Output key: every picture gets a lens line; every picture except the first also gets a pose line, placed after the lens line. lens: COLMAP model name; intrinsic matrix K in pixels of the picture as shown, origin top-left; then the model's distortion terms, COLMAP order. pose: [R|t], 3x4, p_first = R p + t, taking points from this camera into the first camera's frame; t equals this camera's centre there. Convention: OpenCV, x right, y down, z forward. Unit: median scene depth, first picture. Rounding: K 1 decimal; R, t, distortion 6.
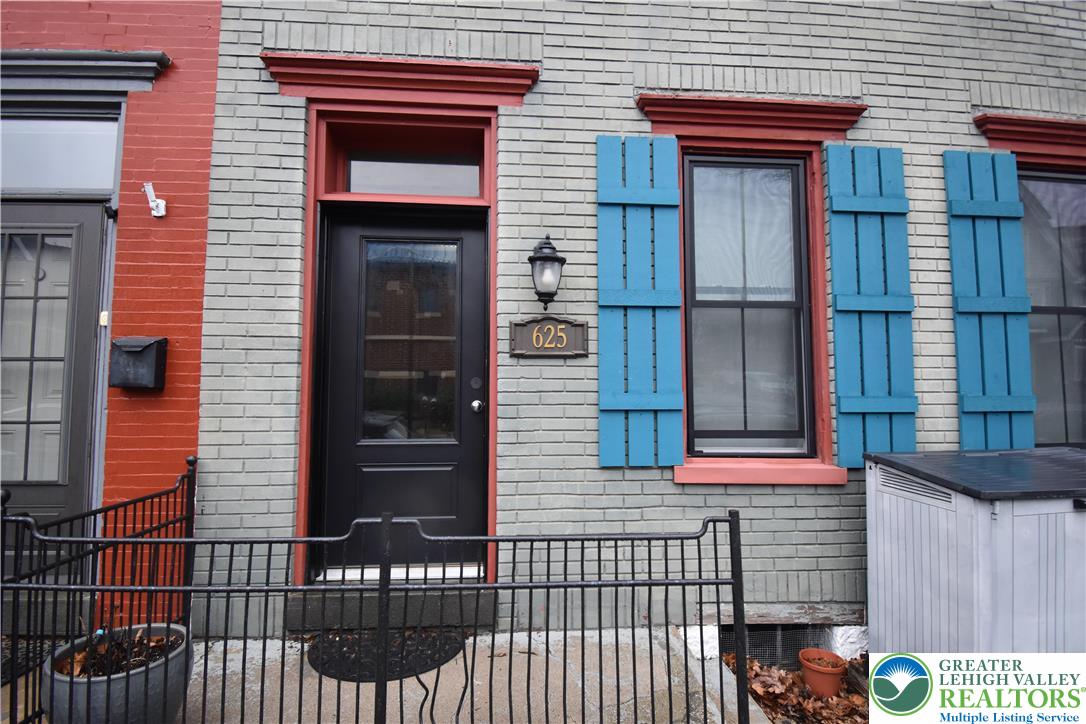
lens RADIAL K [[548.3, 0, 537.8], [0, 548.3, 367.1], [0, 0, 1]] dist [-0.006258, -0.000507]
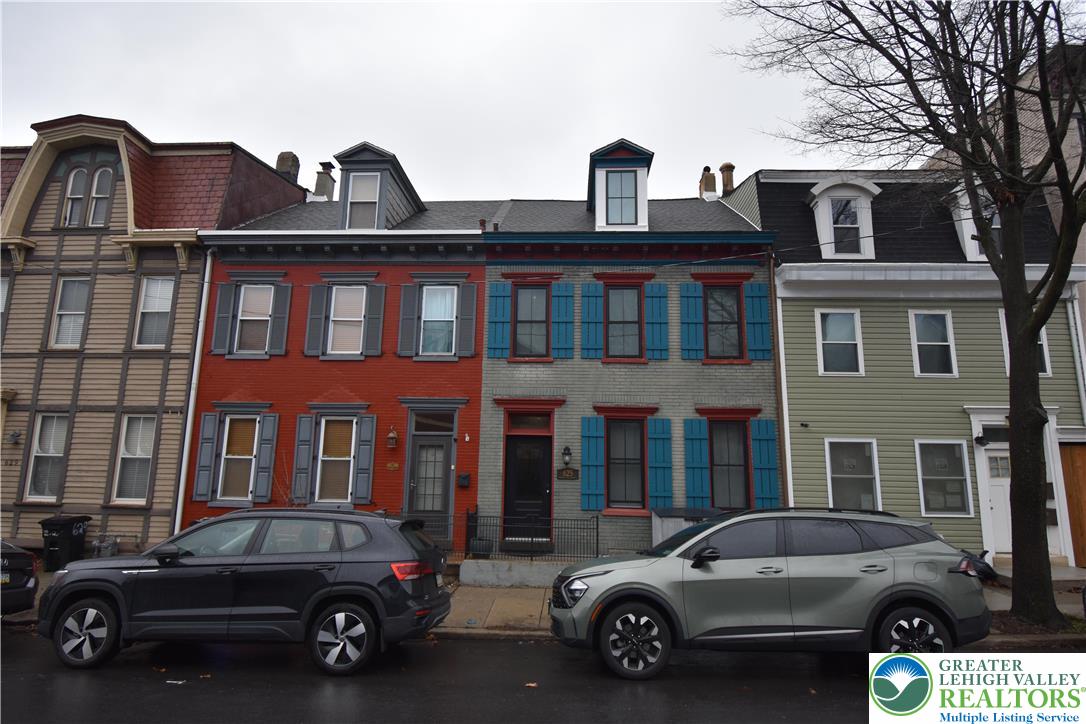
lens RADIAL K [[597.9, 0, 550.7], [0, 597.9, 364.7], [0, 0, 1]] dist [0.001367, 0.000007]
pose [[0.993463, -0.004686, -0.114063, 0.368529], [-0.008879, 0.992959, -0.118129, -0.305659], [0.113813, 0.118369, 0.986426, -3.067371]]
